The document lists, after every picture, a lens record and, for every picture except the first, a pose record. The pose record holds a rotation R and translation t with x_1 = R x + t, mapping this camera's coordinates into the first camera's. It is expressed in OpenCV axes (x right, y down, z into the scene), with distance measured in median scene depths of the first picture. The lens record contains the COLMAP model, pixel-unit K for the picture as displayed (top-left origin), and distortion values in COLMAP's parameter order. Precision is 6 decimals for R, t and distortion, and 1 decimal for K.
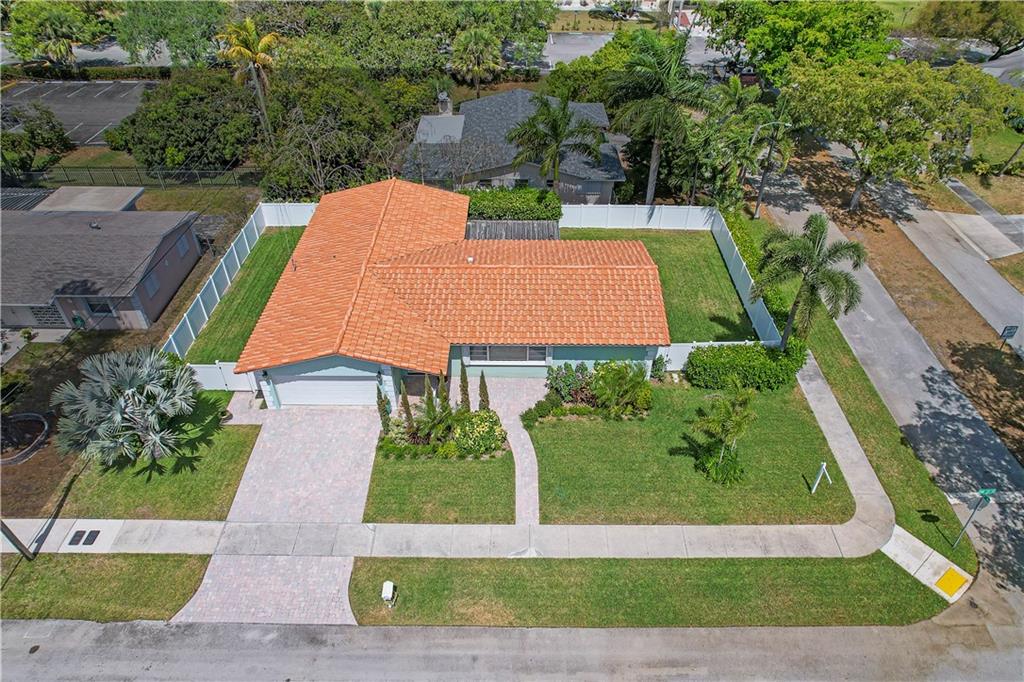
lens RADIAL K [[656.9, 0, 508.6], [0, 656.9, 338.9], [0, 0, 1]] dist [-0.032278, 0.009892]
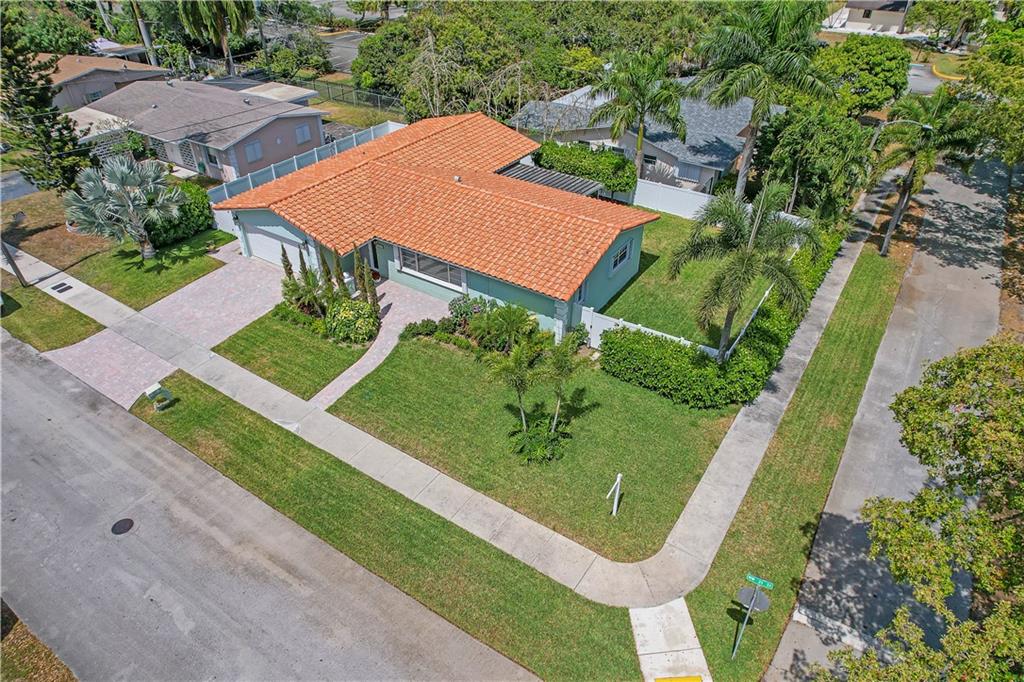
lens RADIAL K [[656.9, 0, 510.6], [0, 656.9, 342.1], [0, 0, 1]] dist [-0.032278, 0.009892]
pose [[0.836300, 0.317058, -0.447299, 0.616553], [-0.342974, 0.939029, 0.024363, 0.067320], [0.427752, 0.133037, 0.894052, 0.230775]]
